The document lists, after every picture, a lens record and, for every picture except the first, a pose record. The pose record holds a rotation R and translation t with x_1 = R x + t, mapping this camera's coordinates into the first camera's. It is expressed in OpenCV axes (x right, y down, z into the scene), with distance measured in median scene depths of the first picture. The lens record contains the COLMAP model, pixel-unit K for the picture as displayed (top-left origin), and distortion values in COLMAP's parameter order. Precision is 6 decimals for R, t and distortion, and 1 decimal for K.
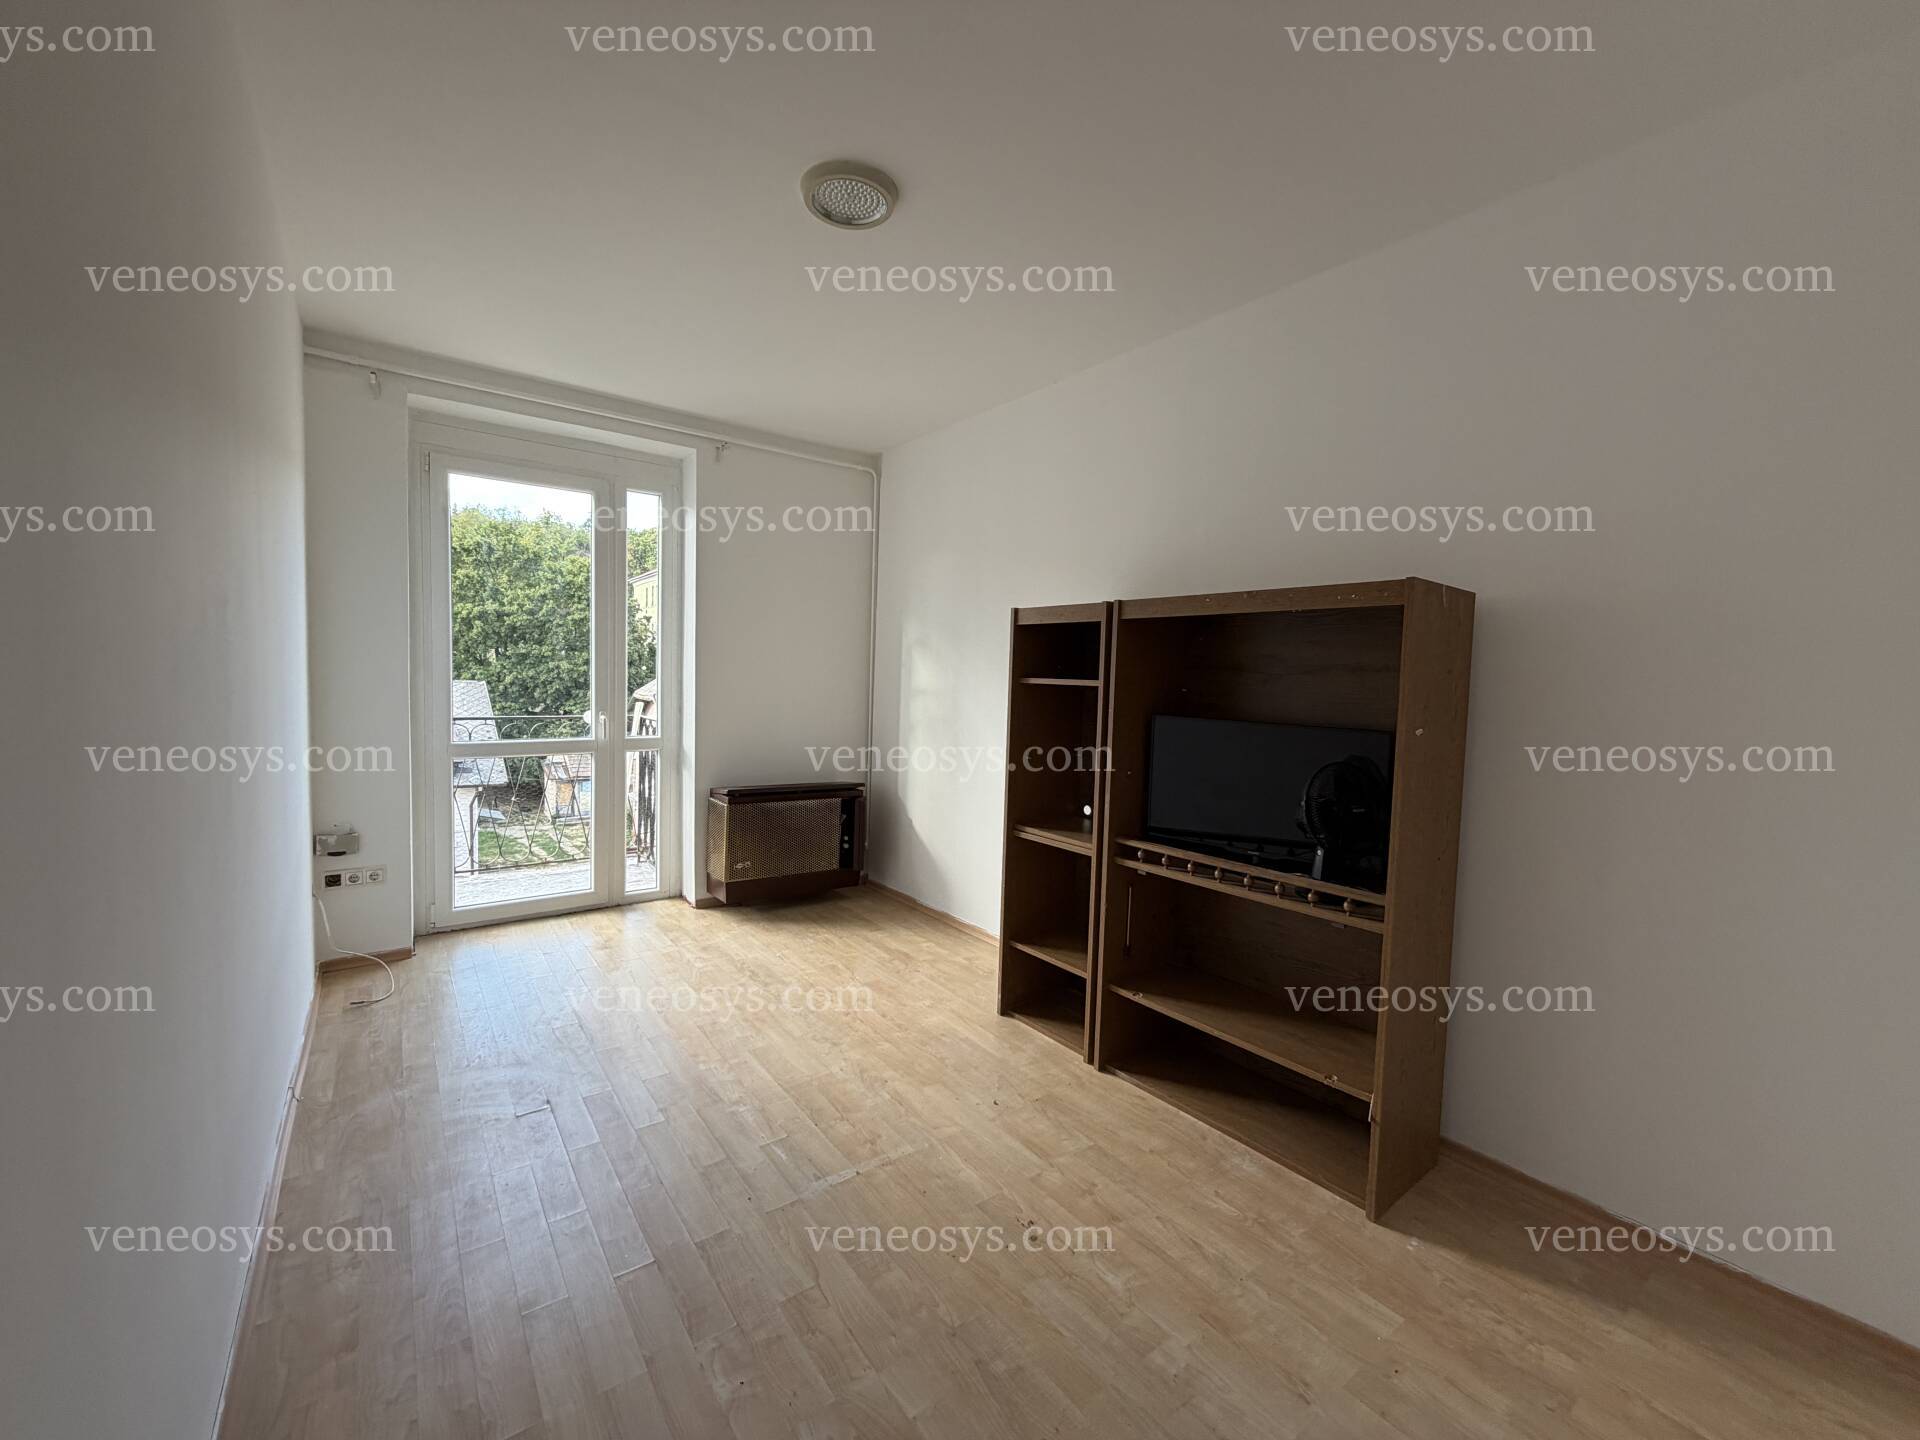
lens RADIAL K [[766.5, 0, 953.4], [0, 766.5, 717.1], [0, 0, 1]] dist [0.003054, 0.000250]
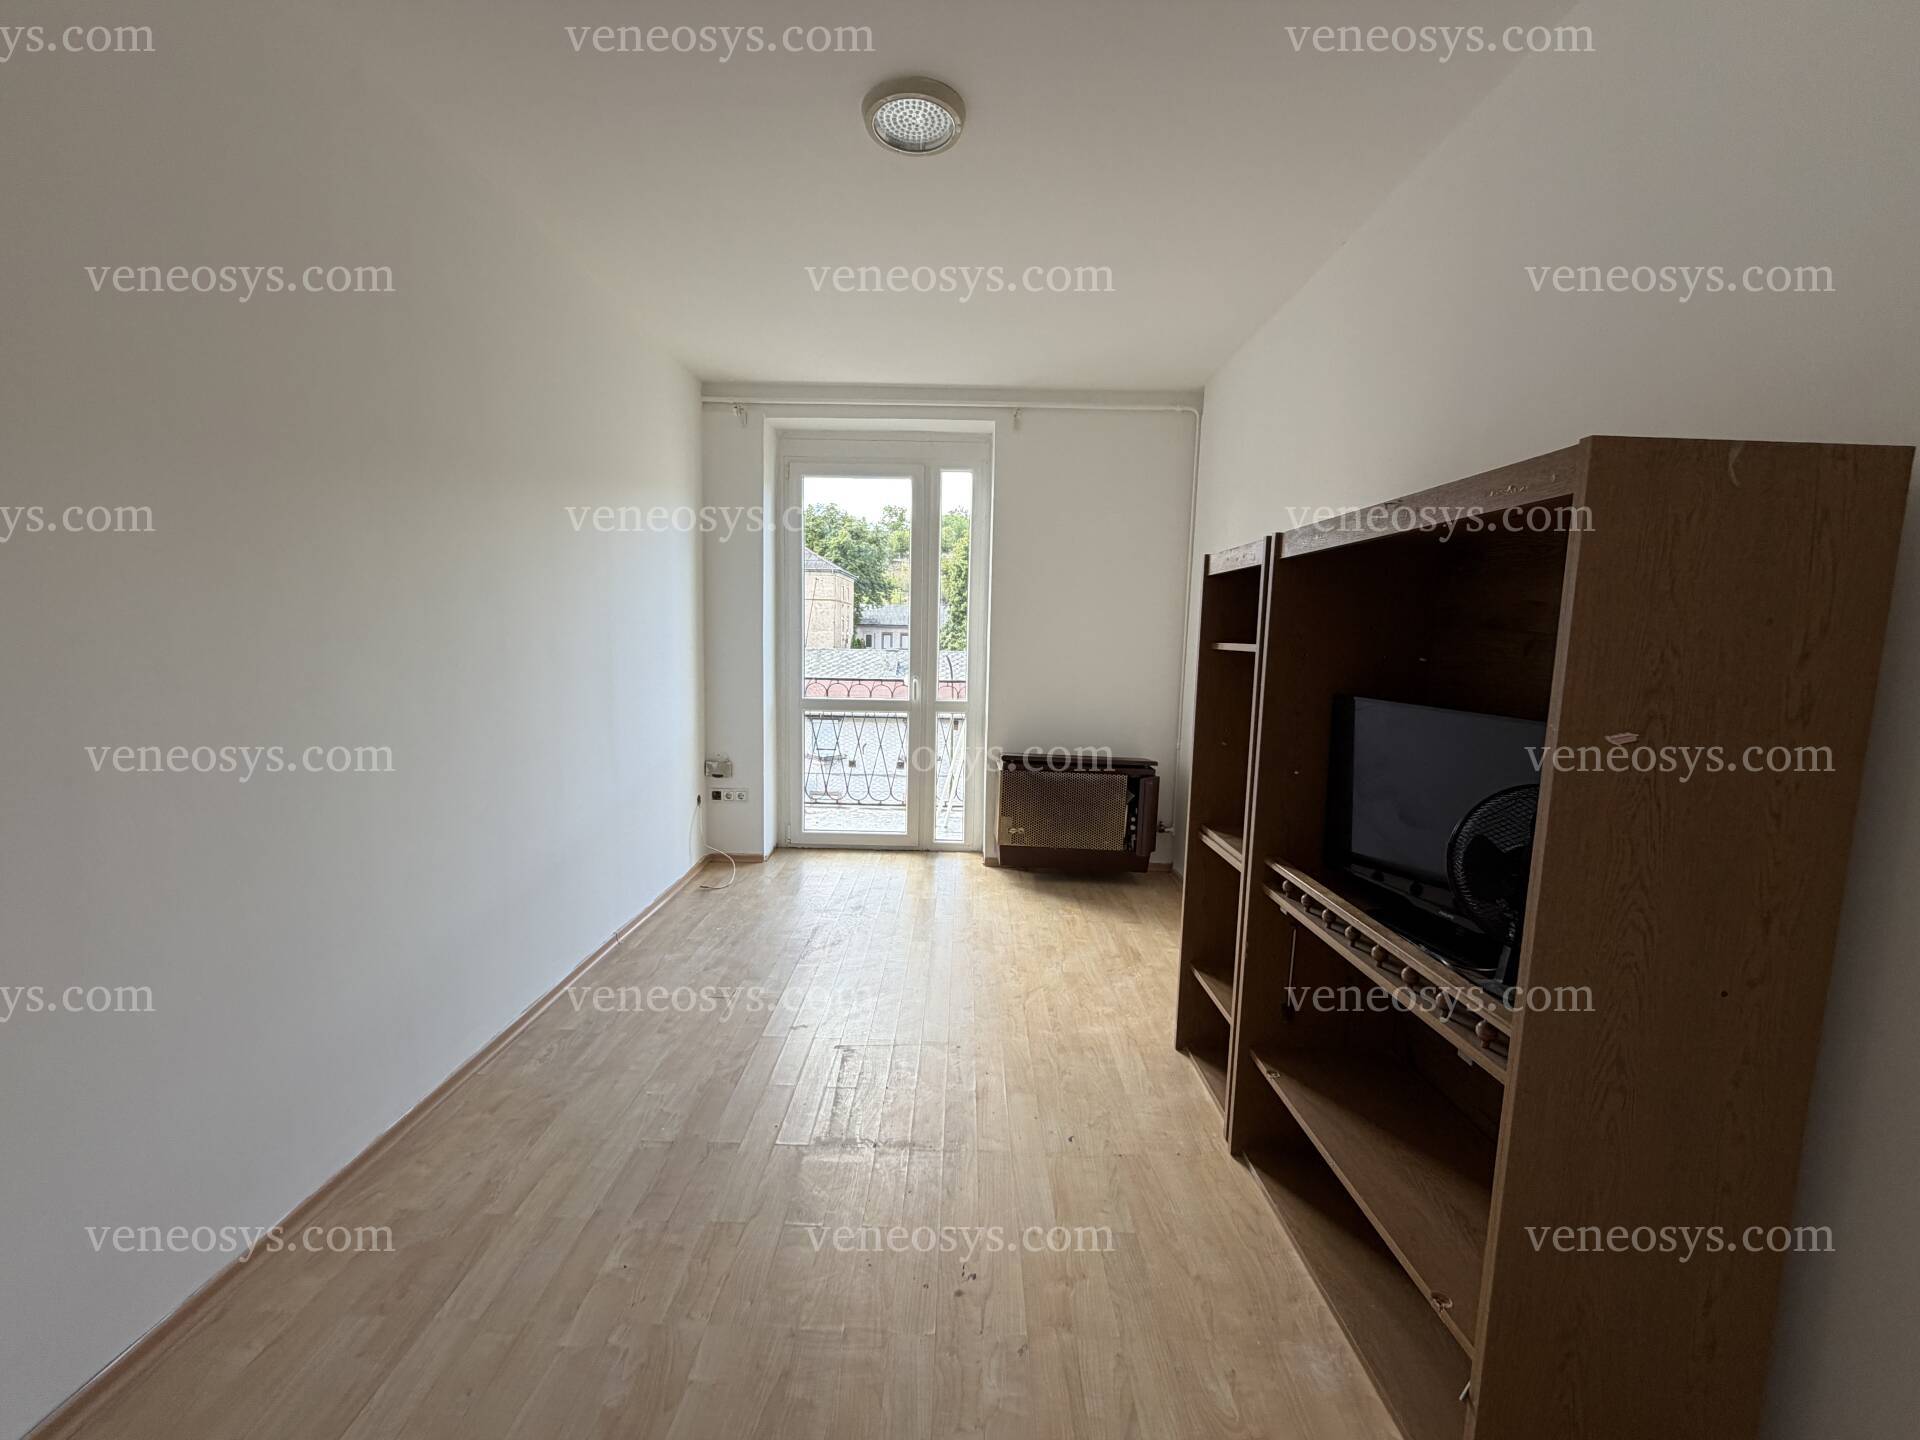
lens RADIAL K [[766.5, 0, 951.2], [0, 766.5, 719.2], [0, 0, 1]] dist [0.003054, 0.000250]
pose [[0.792416, 0.057077, -0.607305, 0.293640], [-0.033105, 0.998169, 0.050616, -0.002677], [0.609082, -0.020004, 0.792855, 0.164135]]
